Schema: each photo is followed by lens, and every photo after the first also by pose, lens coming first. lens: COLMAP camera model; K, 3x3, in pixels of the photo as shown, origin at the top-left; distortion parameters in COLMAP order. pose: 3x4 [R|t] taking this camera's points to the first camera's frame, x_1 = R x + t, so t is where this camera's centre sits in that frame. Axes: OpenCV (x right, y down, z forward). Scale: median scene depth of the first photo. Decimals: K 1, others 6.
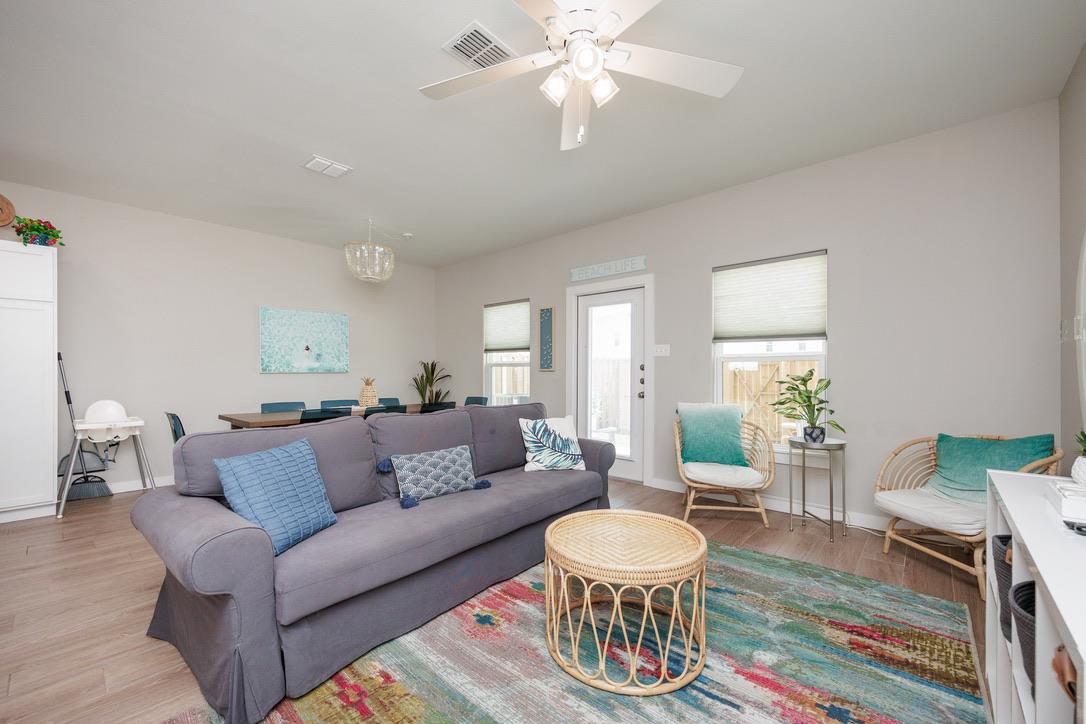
lens RADIAL K [[445.3, 0, 538.4], [0, 445.3, 372.1], [0, 0, 1]] dist [0.000056, -0.000002]
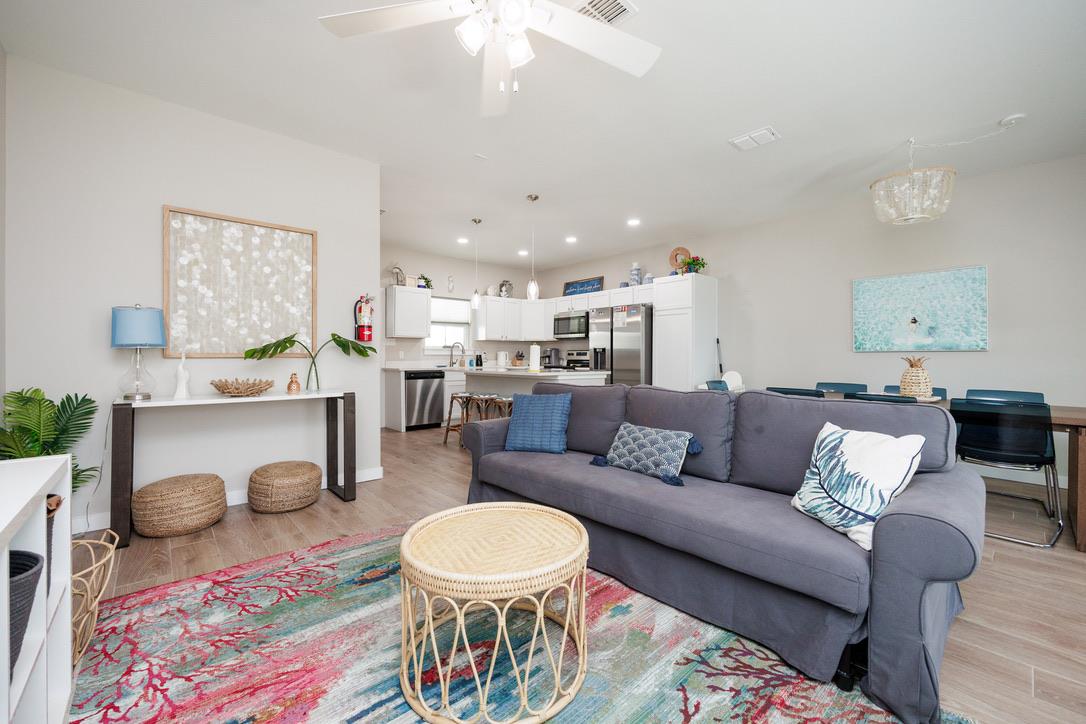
lens RADIAL K [[445.9, 0, 536.4], [0, 445.9, 350.6], [0, 0, 1]] dist [-0.001154, -0.000116]
pose [[-0.138237, -0.010736, -0.990341, 0.546408], [-0.001795, 0.999942, -0.010589, 0.014996], [0.990398, 0.000313, -0.138248, 0.638403]]
